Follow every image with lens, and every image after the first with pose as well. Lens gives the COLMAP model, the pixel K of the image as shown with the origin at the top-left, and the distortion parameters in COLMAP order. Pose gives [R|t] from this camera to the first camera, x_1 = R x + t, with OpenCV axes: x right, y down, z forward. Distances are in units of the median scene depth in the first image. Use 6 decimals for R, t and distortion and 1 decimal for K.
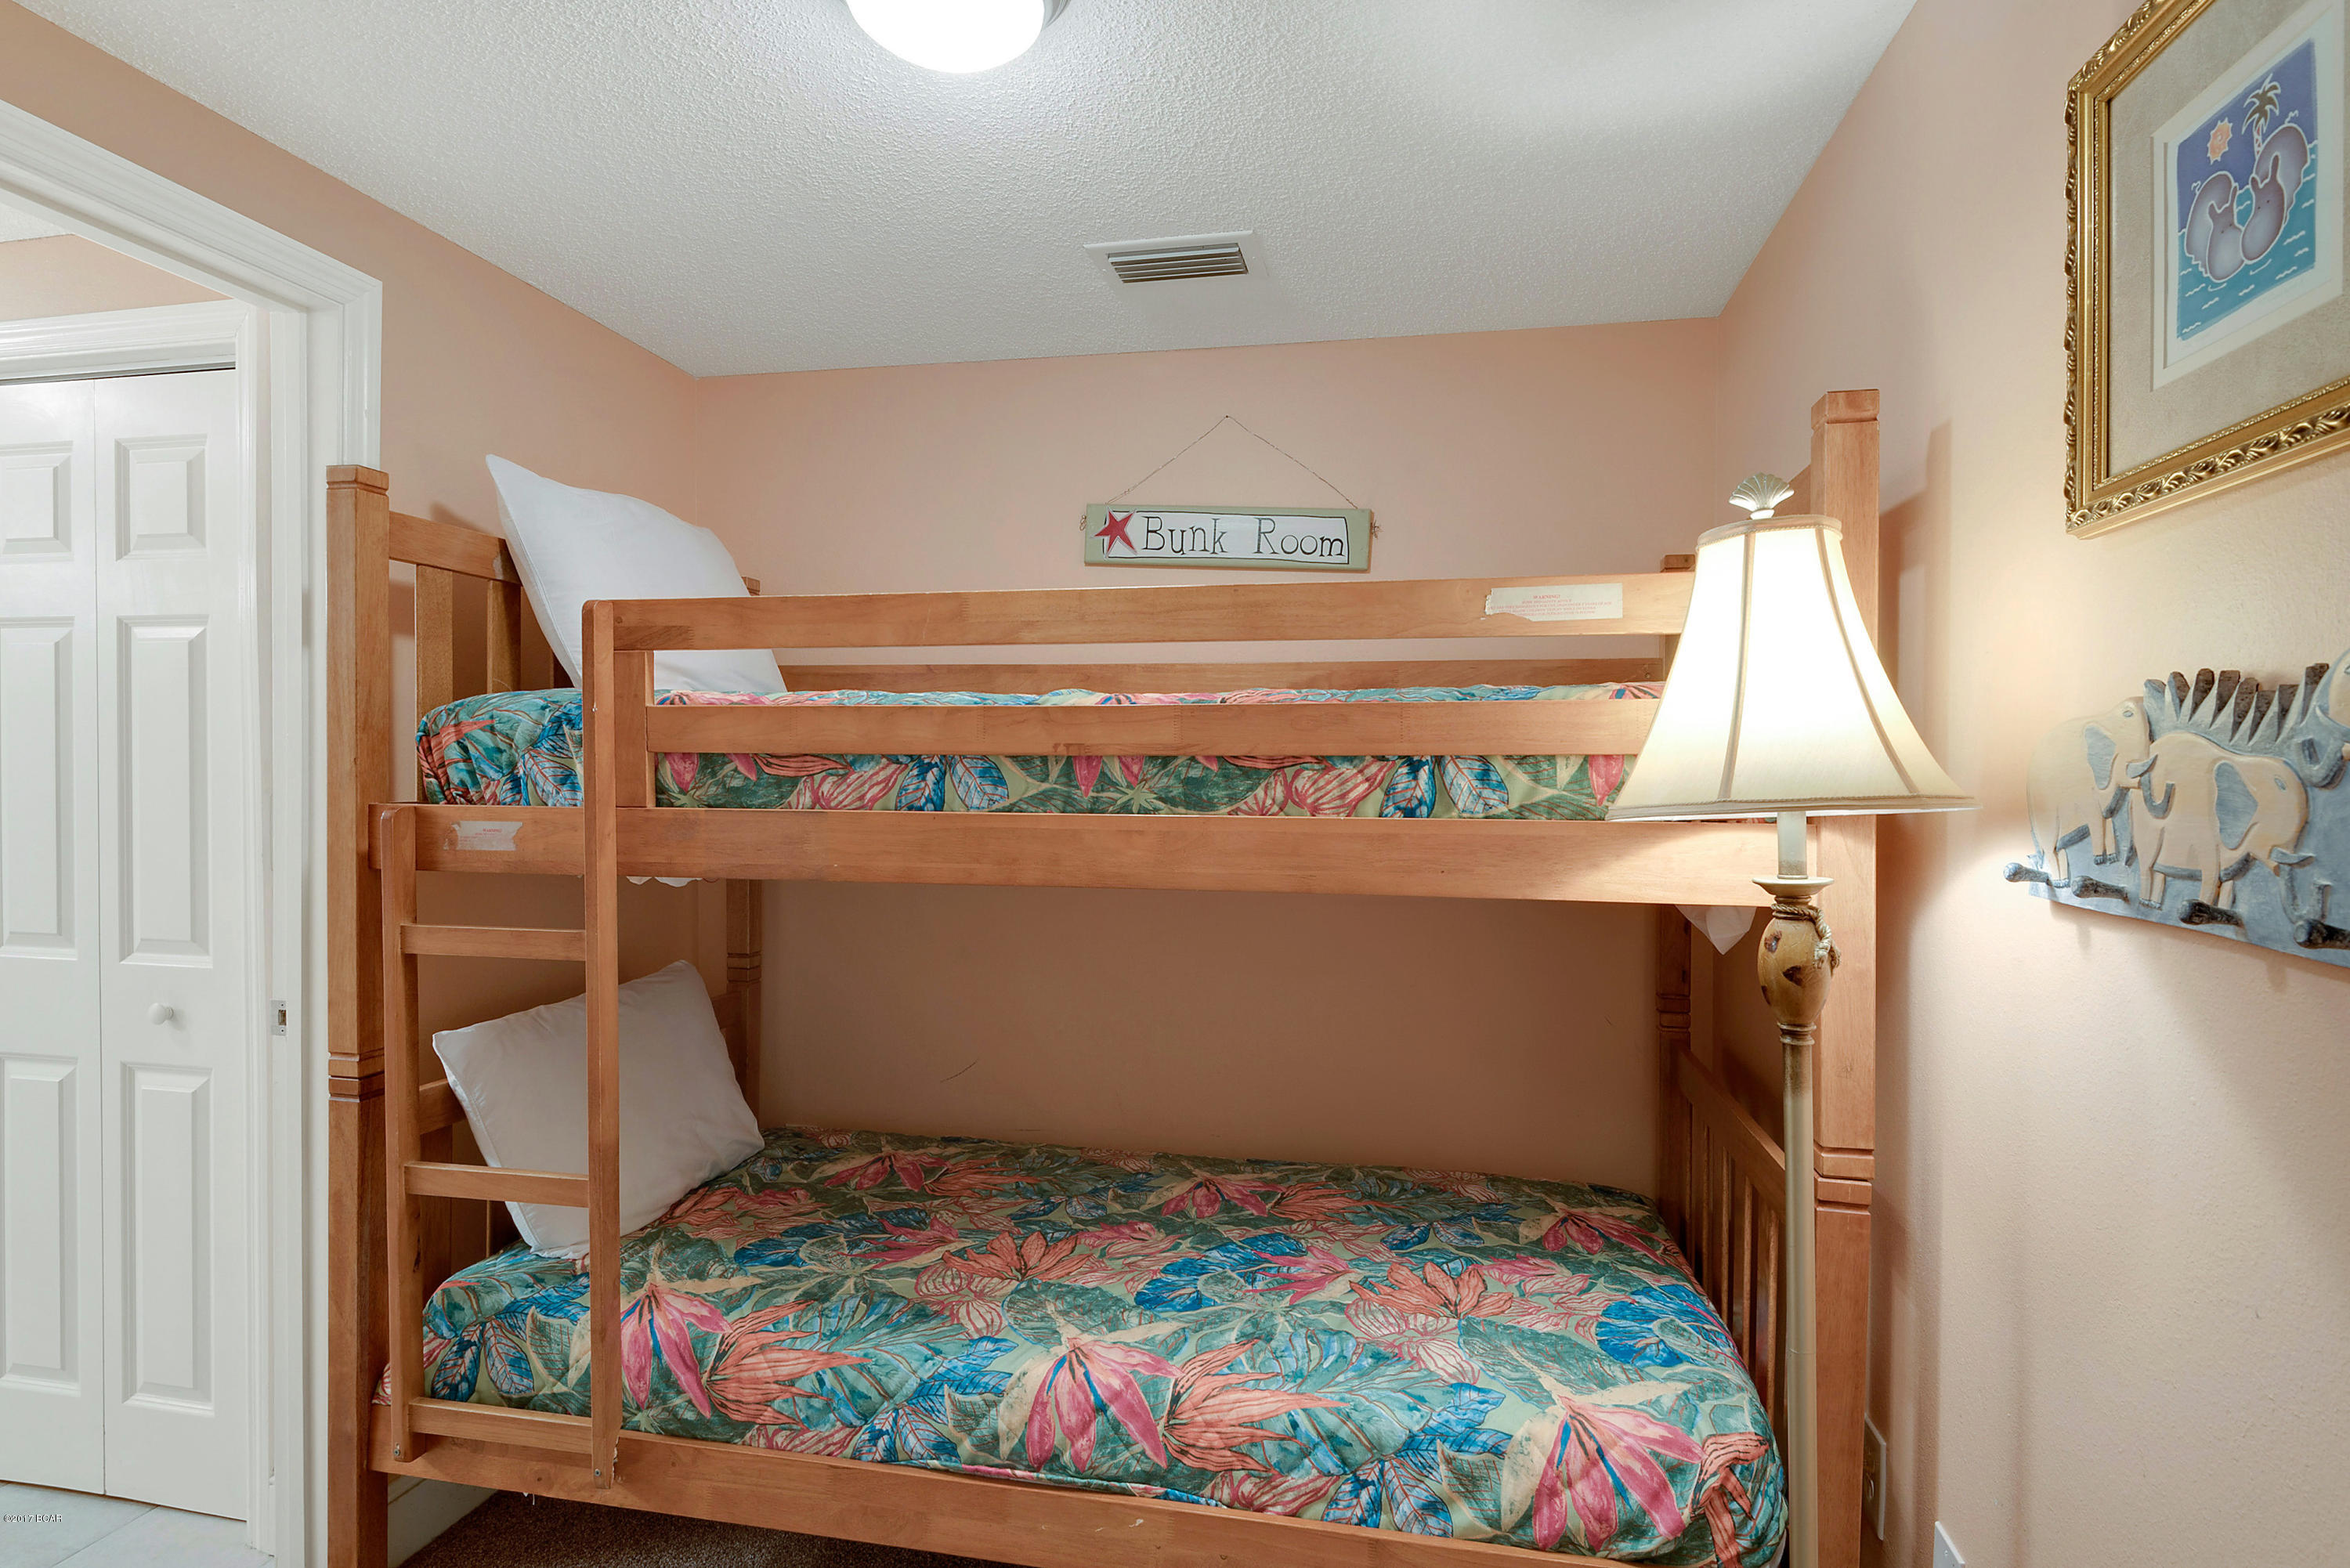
lens RADIAL K [[1223.8, 0, 1163.0], [0, 1223.8, 794.7], [0, 0, 1]] dist [0.021577, -0.009646]
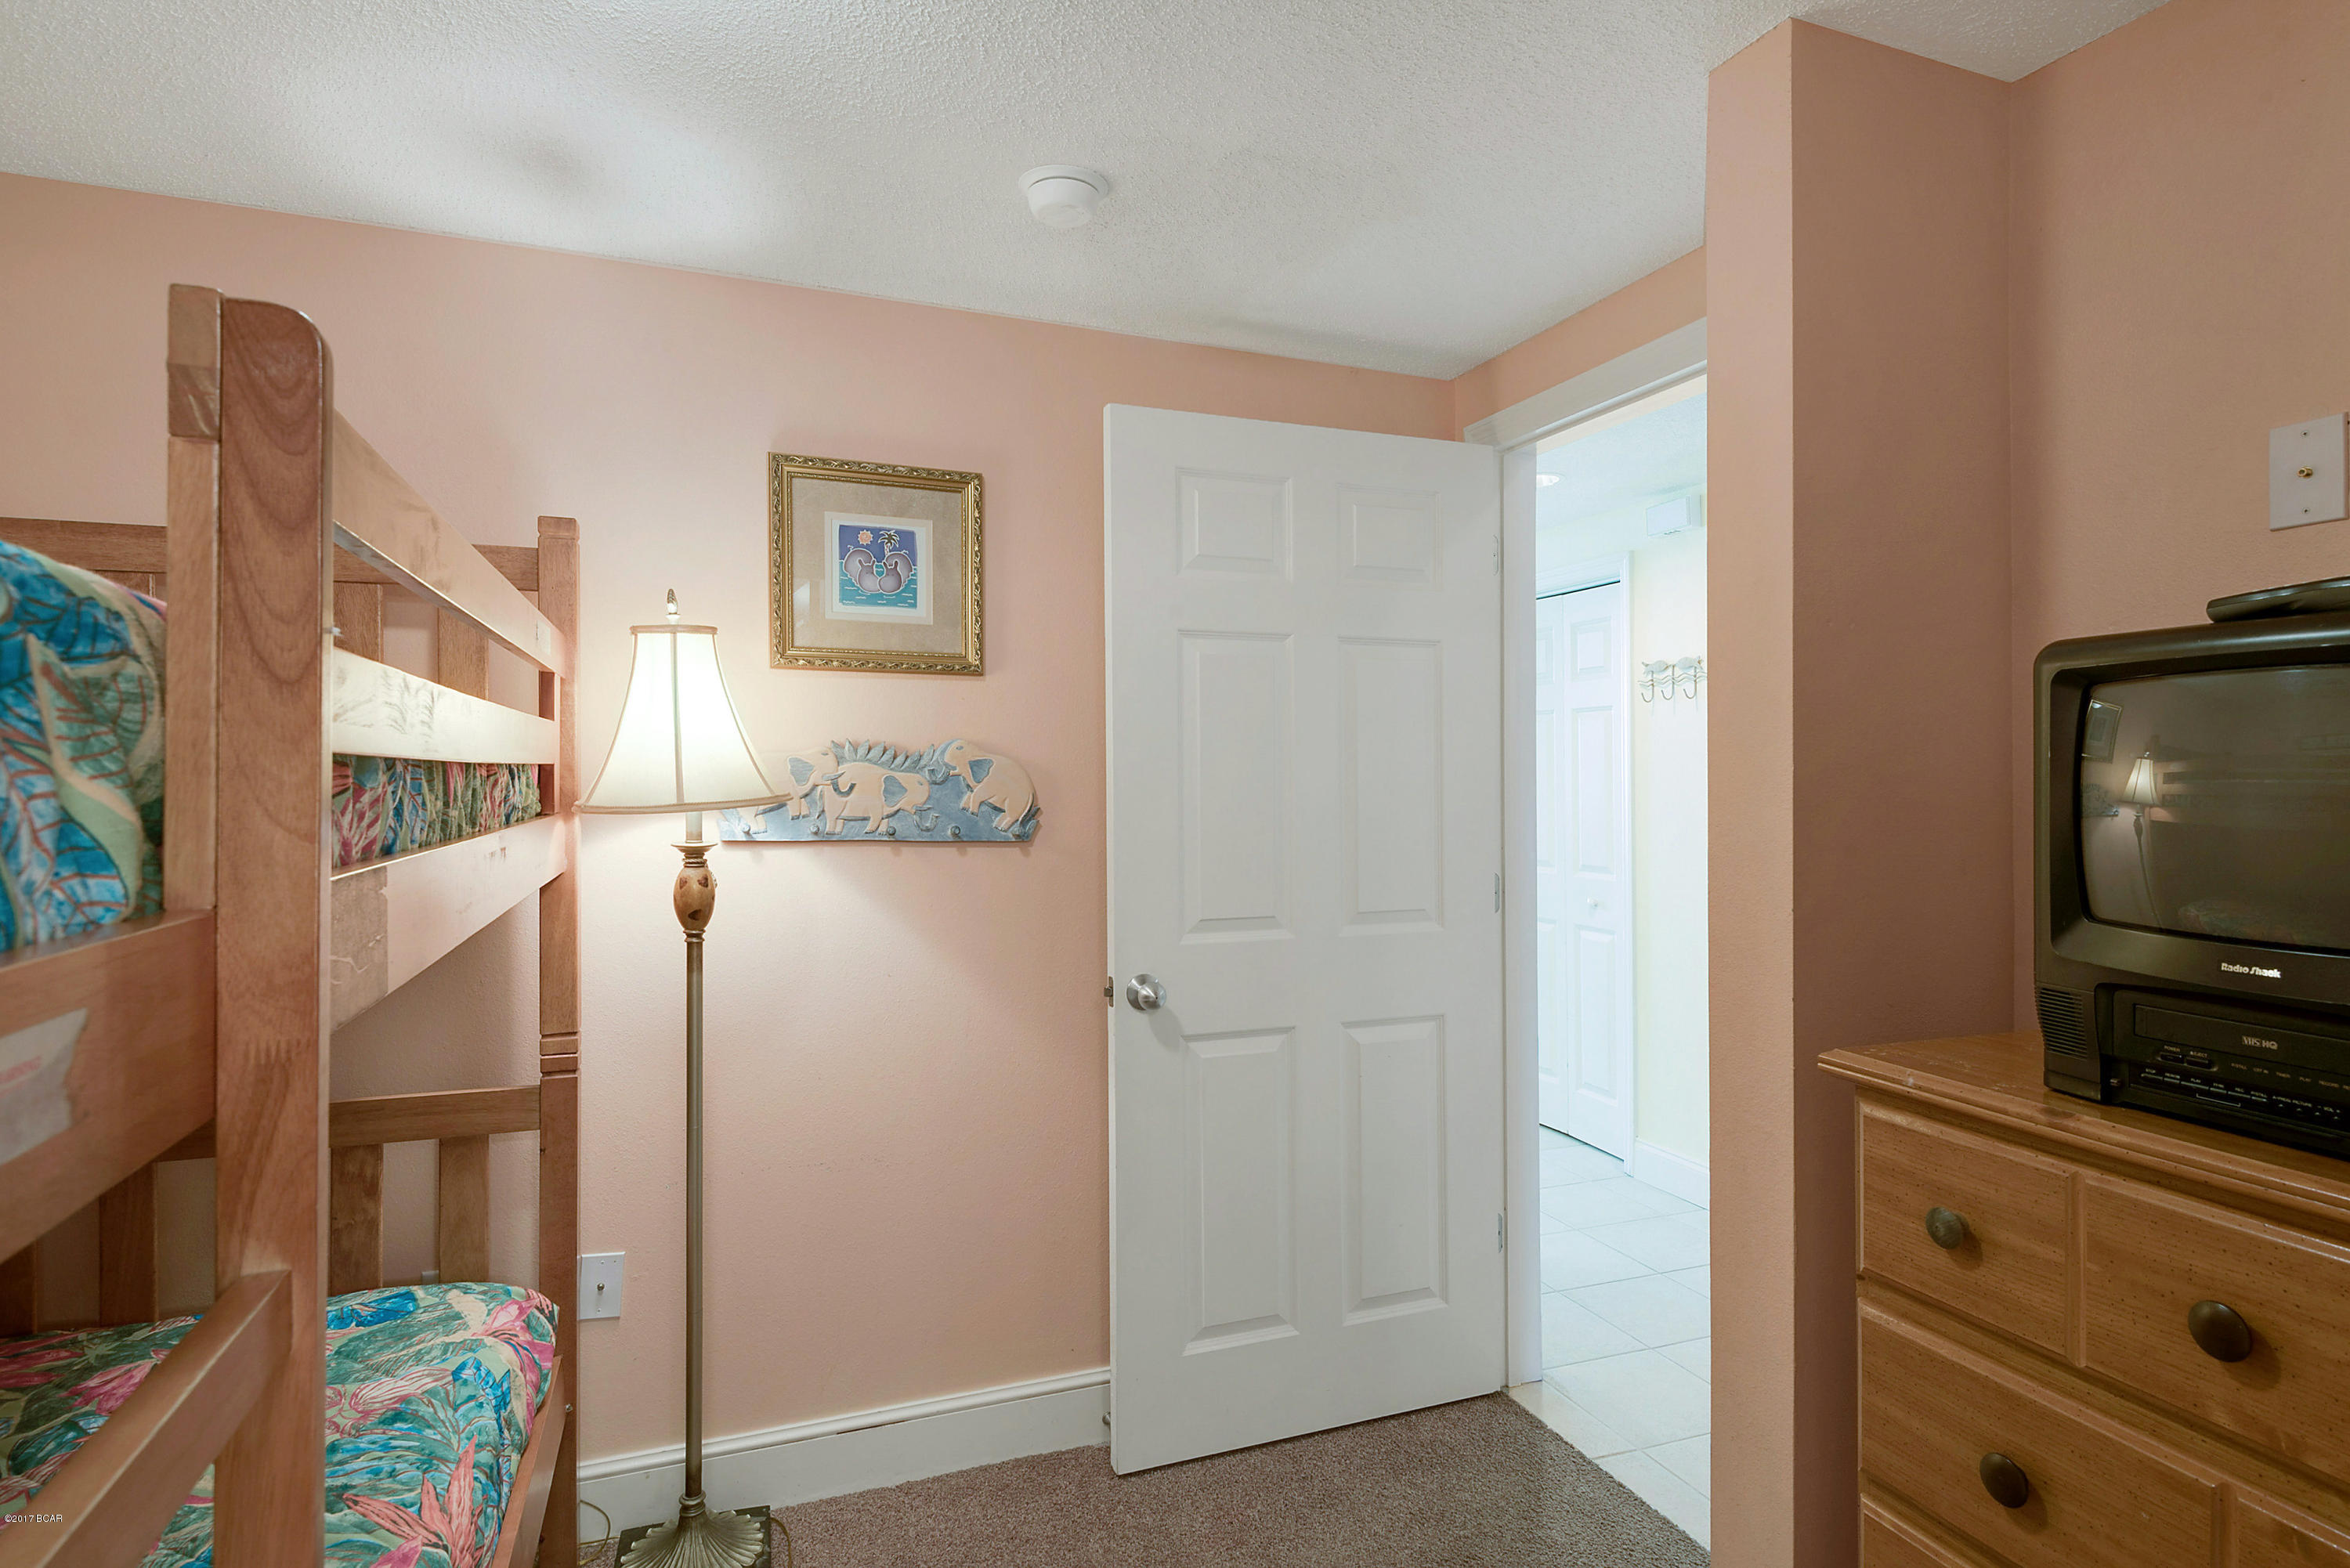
lens RADIAL K [[1223.8, 0, 1170.3], [0, 1223.8, 771.7], [0, 0, 1]] dist [0.021577, -0.009646]
pose [[-0.539644, -0.002821, 0.841889, -1.230662], [0.005868, 0.999957, 0.007111, -0.035191], [-0.841873, 0.008778, -0.539604, 1.366173]]
